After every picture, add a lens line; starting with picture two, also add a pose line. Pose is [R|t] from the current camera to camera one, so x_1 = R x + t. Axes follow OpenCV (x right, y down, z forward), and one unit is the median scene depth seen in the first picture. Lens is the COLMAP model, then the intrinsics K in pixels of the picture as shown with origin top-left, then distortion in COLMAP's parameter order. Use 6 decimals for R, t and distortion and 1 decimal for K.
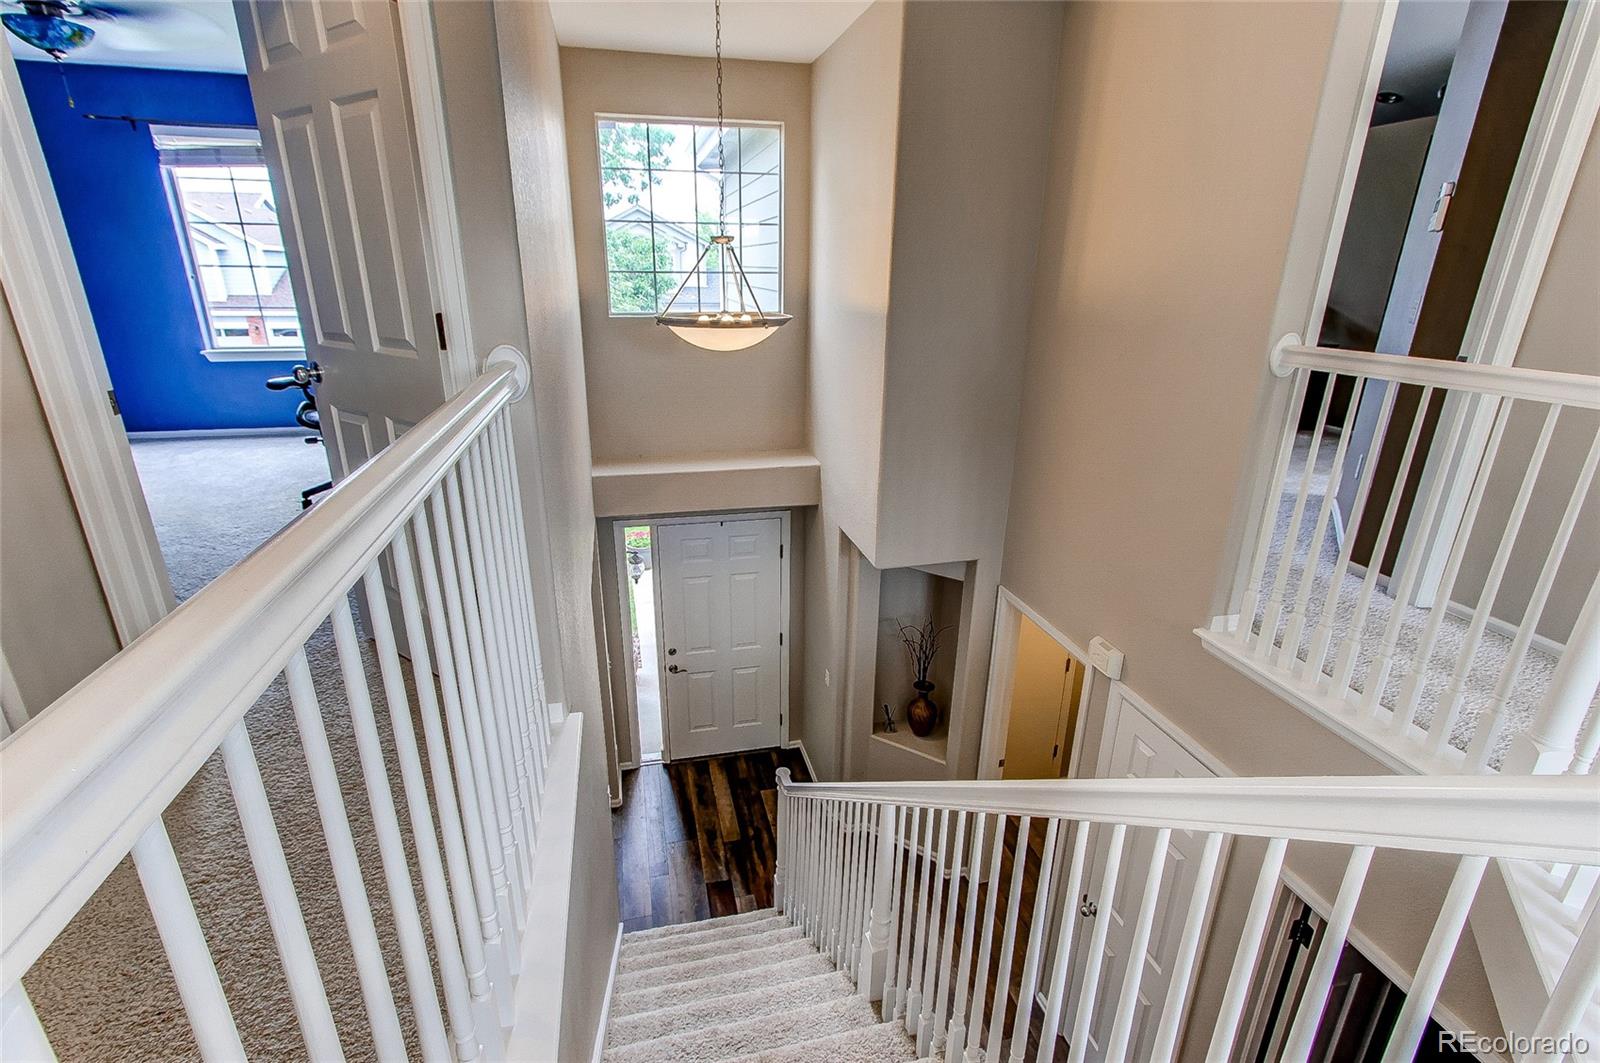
lens RADIAL K [[737.5, 0, 798.0], [0, 737.5, 537.6], [0, 0, 1]] dist [-0.000265, 0.003661]
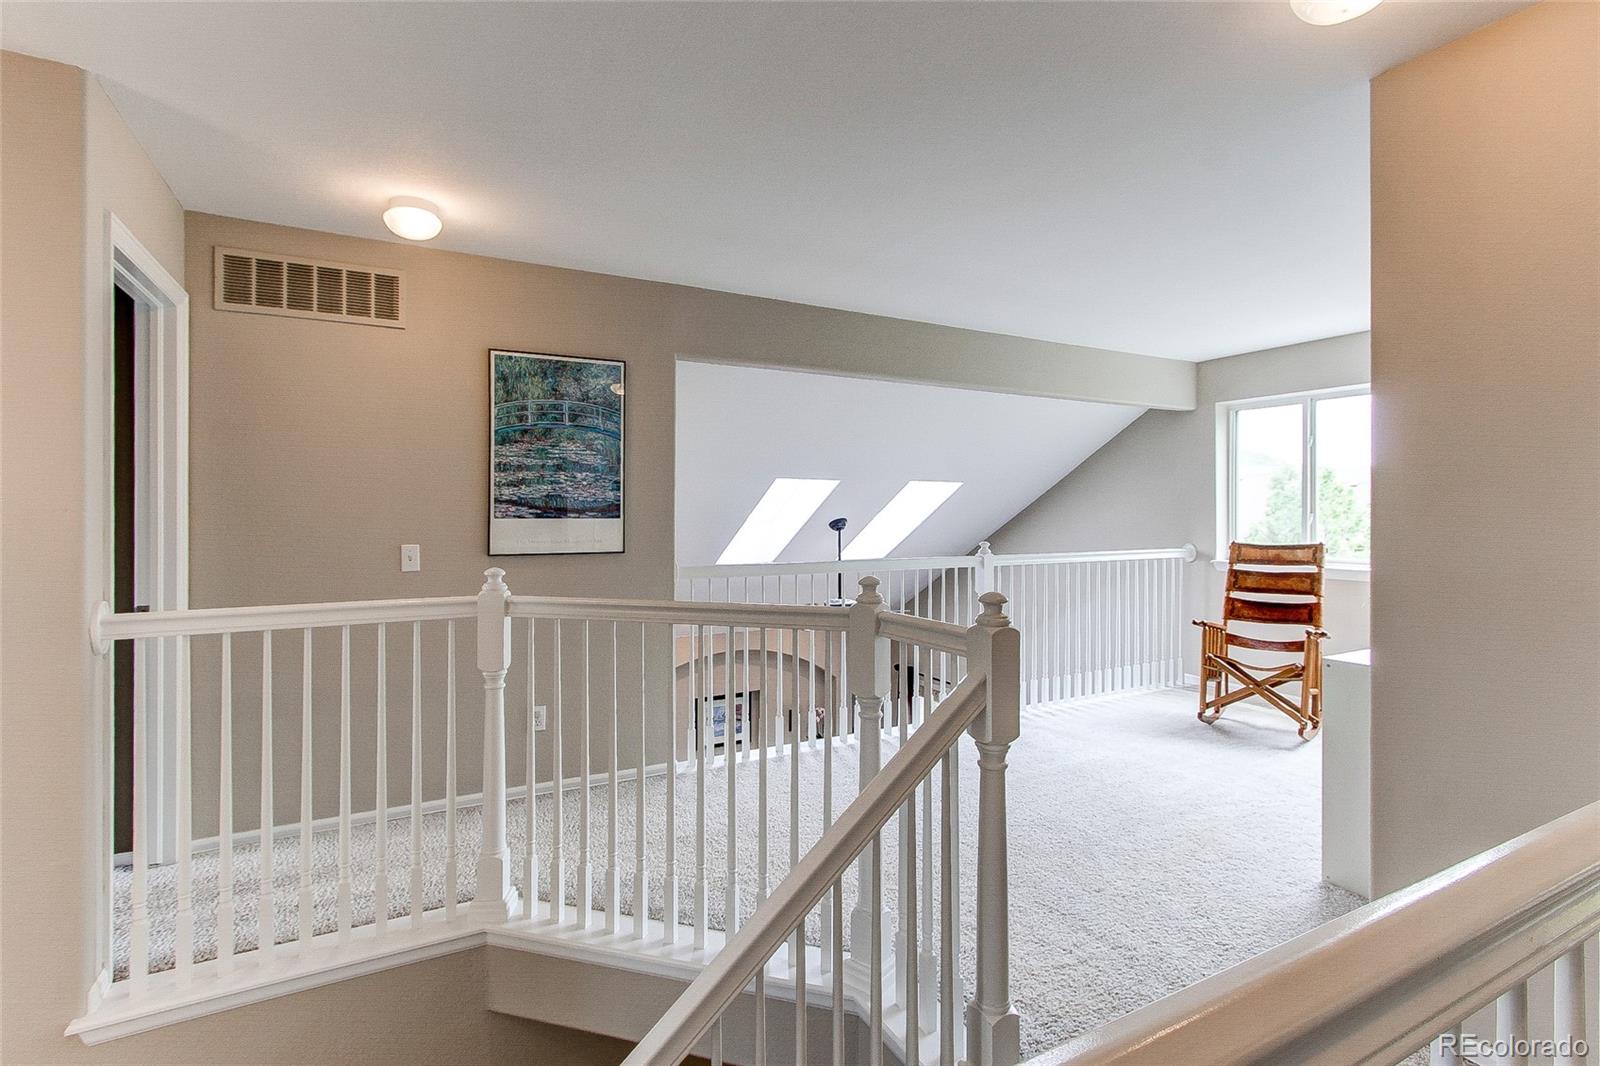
lens RADIAL K [[737.5, 0, 789.1], [0, 737.5, 528.6], [0, 0, 1]] dist [-0.000265, 0.003661]
pose [[-0.249515, -0.021904, 0.968123, -0.281951], [0.307425, 0.946235, 0.100641, -0.177475], [-0.918277, 0.322737, -0.229366, 0.397637]]
